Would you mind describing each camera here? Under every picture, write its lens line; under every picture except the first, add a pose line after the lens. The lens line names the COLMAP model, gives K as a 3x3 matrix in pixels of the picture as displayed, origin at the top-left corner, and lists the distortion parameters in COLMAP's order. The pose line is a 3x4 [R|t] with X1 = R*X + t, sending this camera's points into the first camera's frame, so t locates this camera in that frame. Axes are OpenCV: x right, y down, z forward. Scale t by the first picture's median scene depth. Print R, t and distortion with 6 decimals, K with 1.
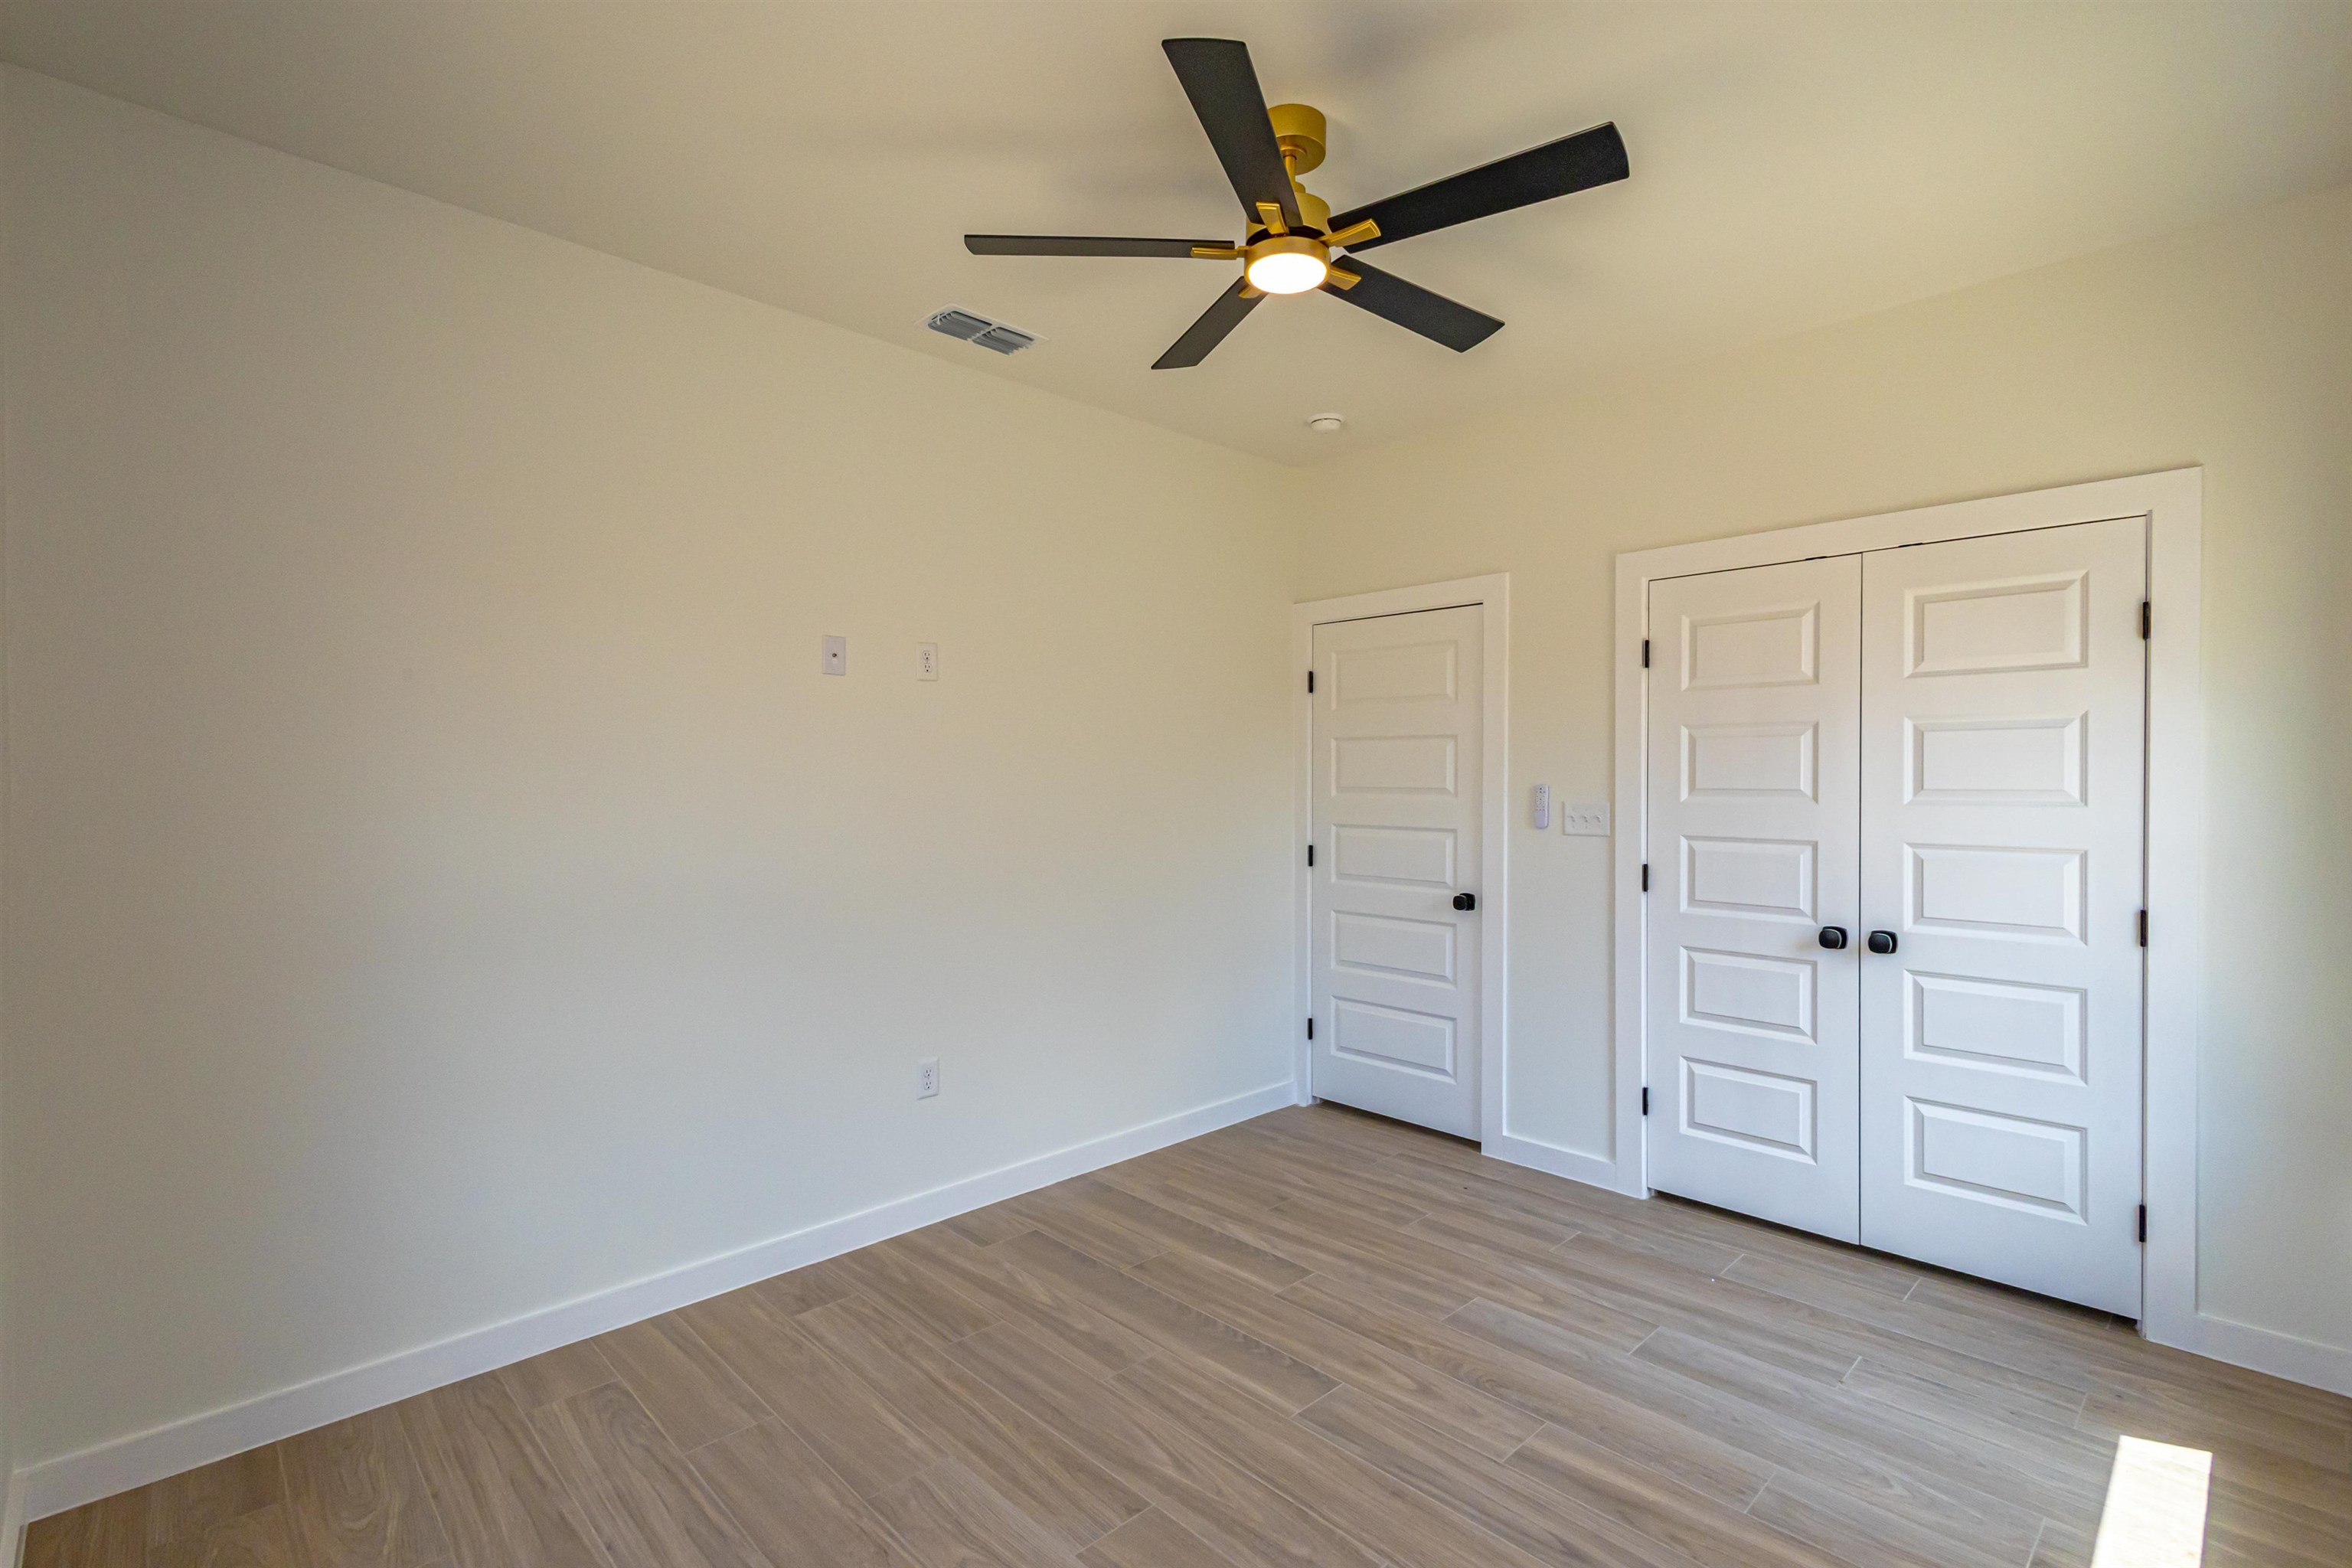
lens RADIAL K [[1082.1, 0, 1179.0], [0, 1082.1, 781.6], [0, 0, 1]] dist [0.012034, -0.003053]
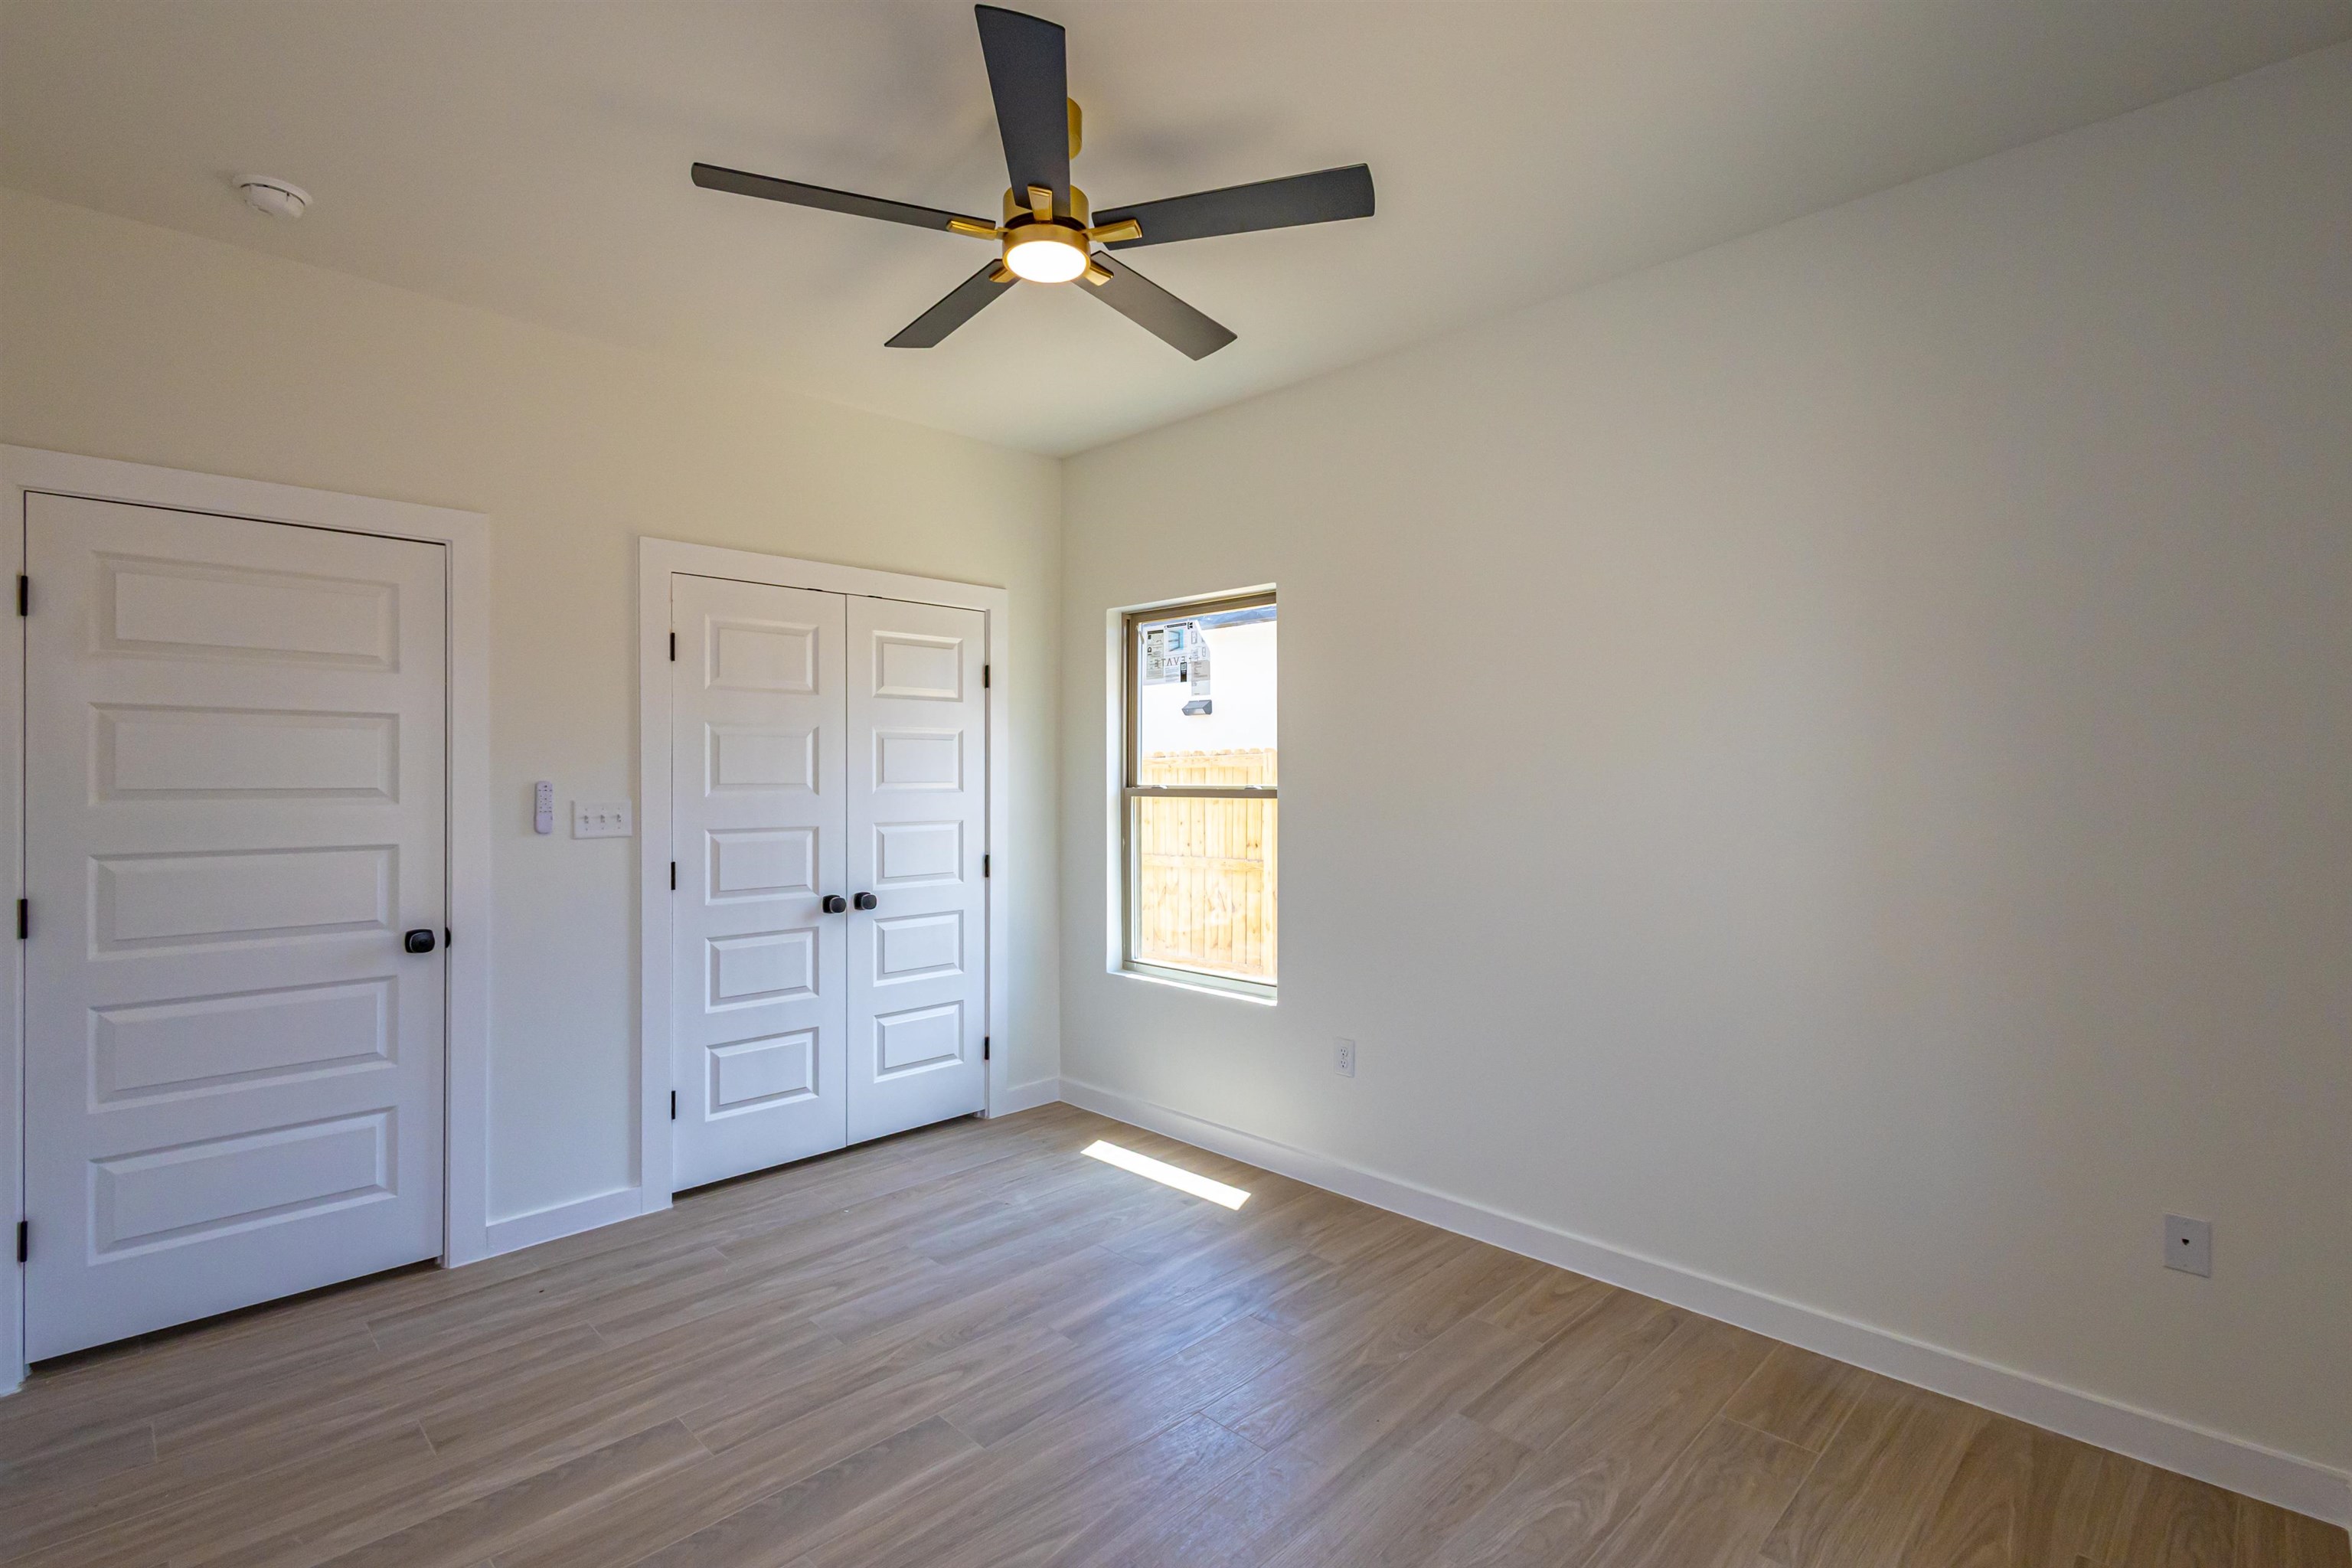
lens RADIAL K [[1082.1, 0, 1179.2], [0, 1082.1, 778.1], [0, 0, 1]] dist [0.012034, -0.003053]
pose [[-0.019272, -0.001049, 0.999814, -0.612716], [0.006256, 0.999980, 0.001169, 0.002793], [-0.999795, 0.006277, -0.019265, 0.622817]]
